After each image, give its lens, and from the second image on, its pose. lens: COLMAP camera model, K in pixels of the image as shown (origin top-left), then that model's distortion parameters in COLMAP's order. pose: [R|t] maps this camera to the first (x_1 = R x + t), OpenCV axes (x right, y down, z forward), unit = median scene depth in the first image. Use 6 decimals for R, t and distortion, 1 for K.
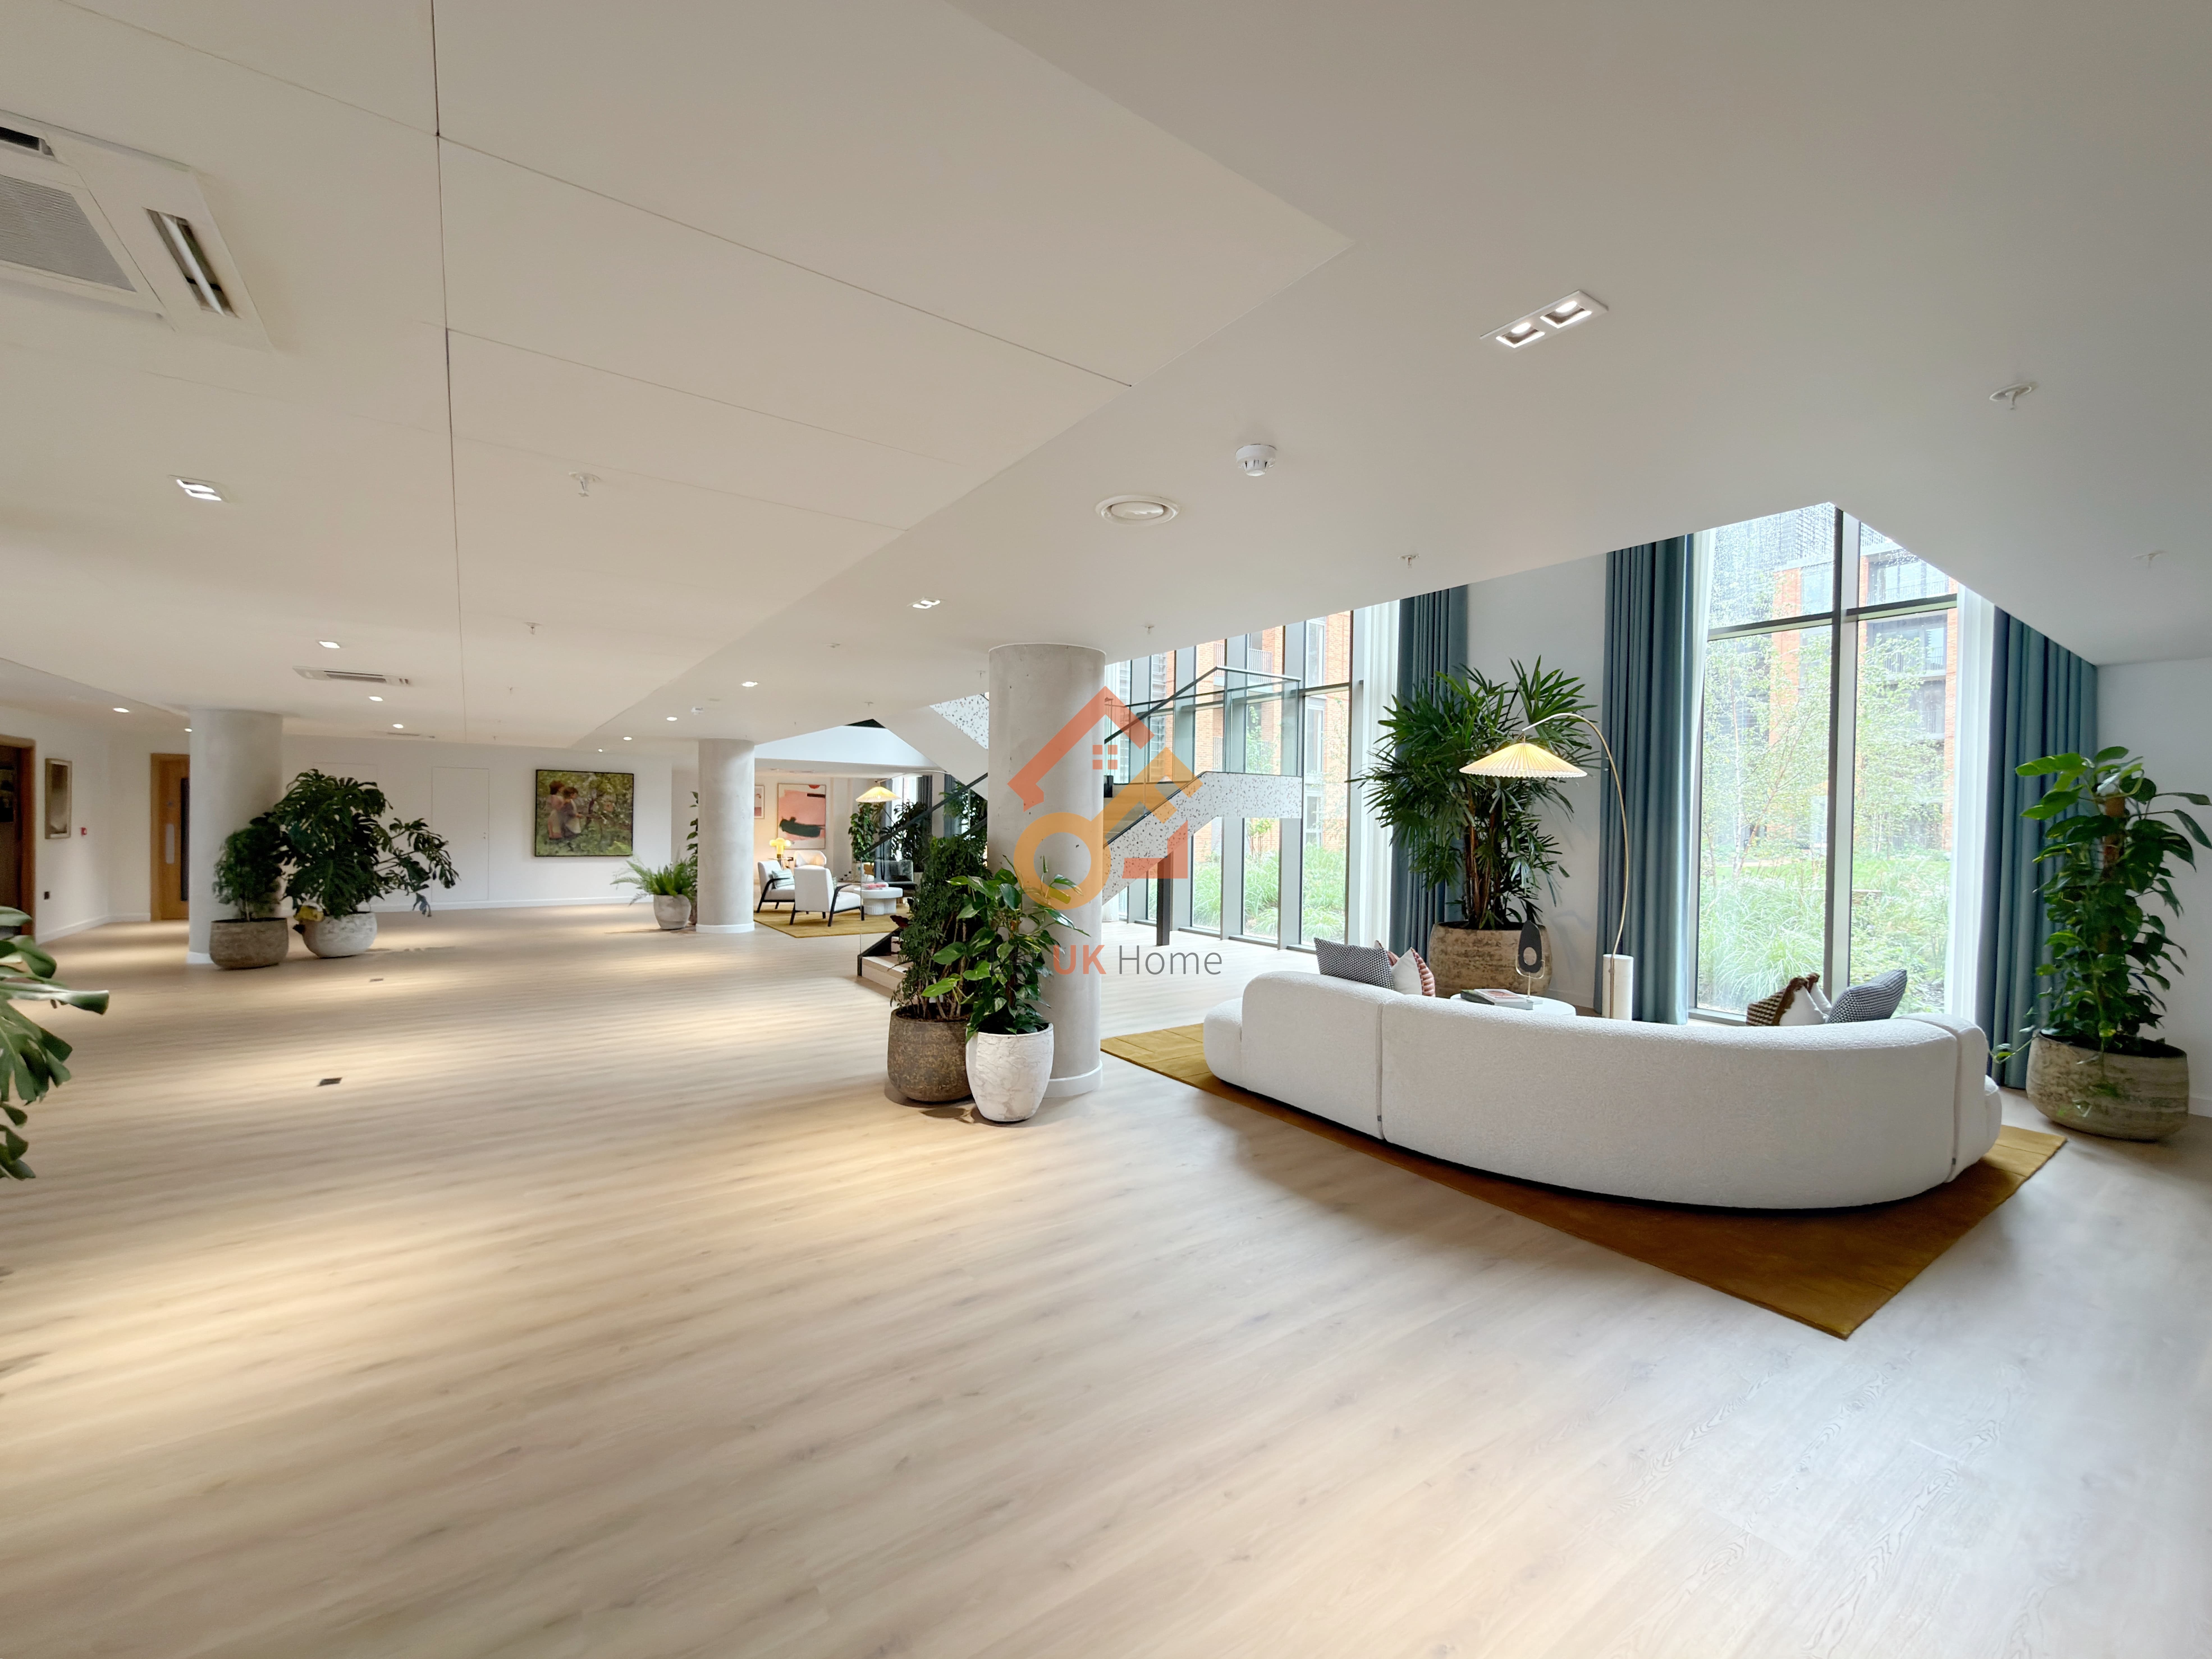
lens RADIAL K [[900.8, 0, 1109.5], [0, 900.8, 824.6], [0, 0, 1]] dist [-0.001432, 0.000054]
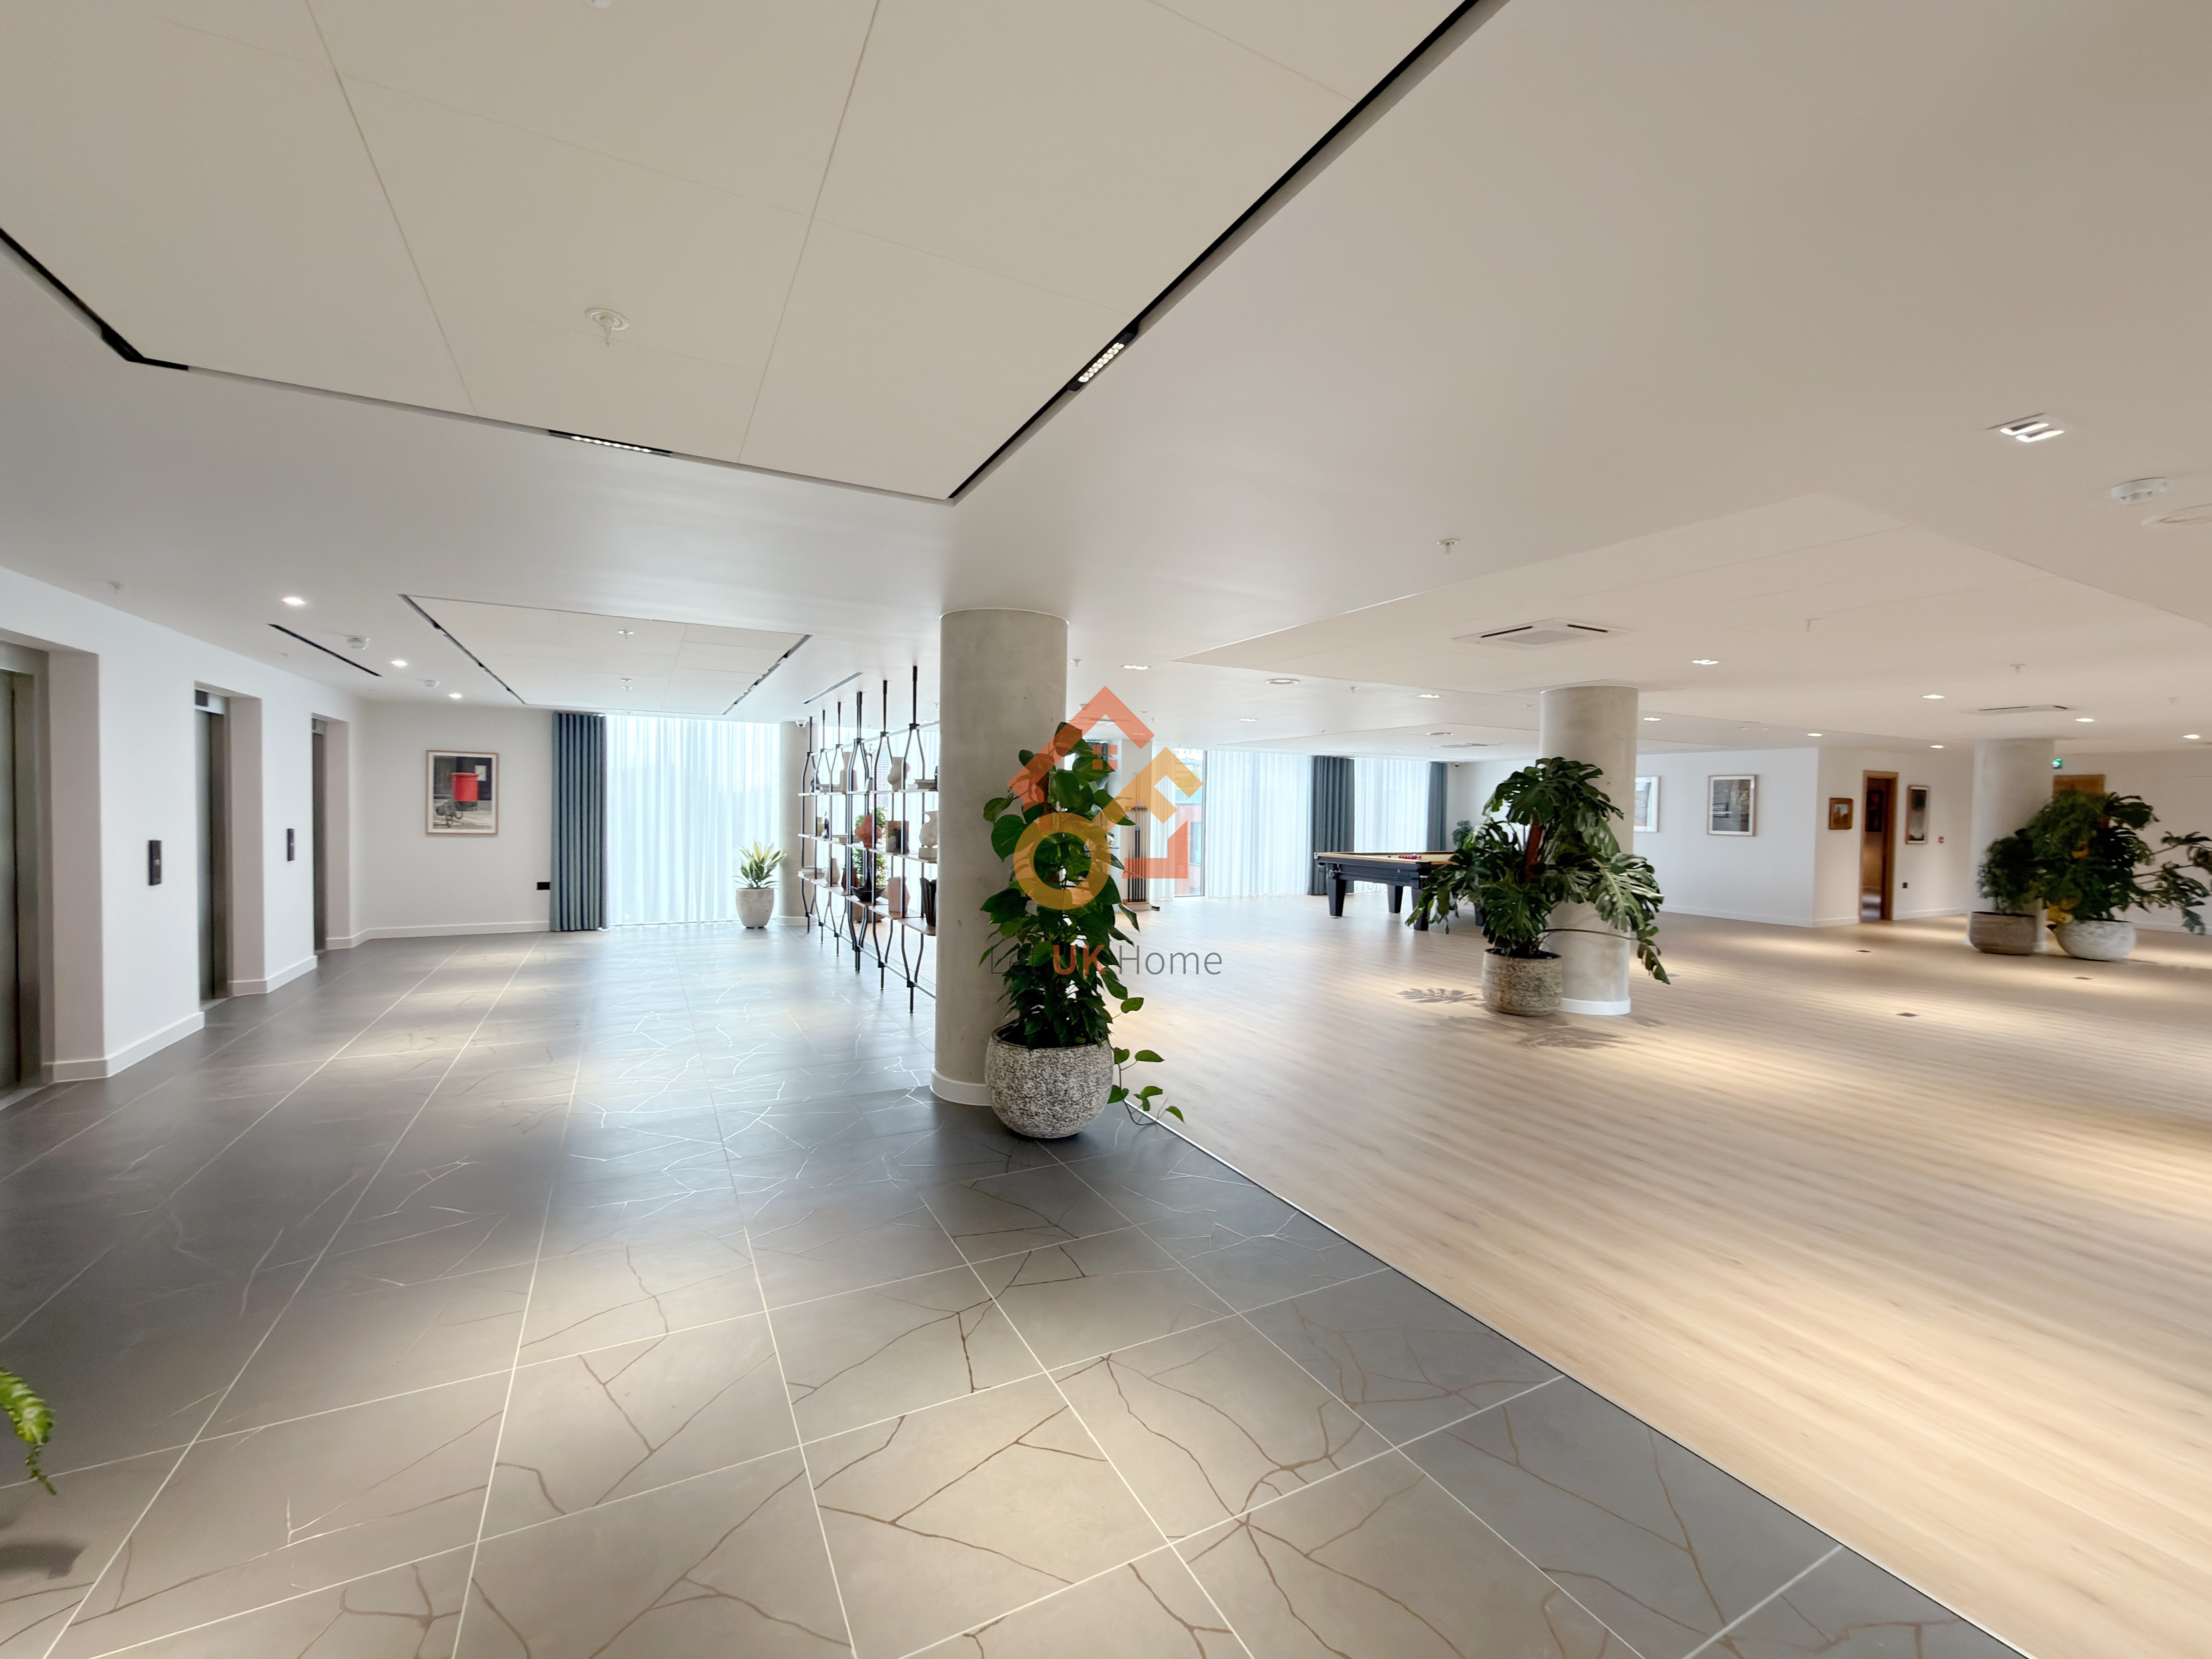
lens RADIAL K [[900.8, 0, 1107.8], [0, 900.8, 829.6], [0, 0, 1]] dist [-0.001432, 0.000054]
pose [[-0.134522, 0.007419, -0.990883, 0.371335], [-0.023217, 0.999674, 0.010637, 0.008096], [0.990639, 0.024436, -0.134306, -0.023801]]
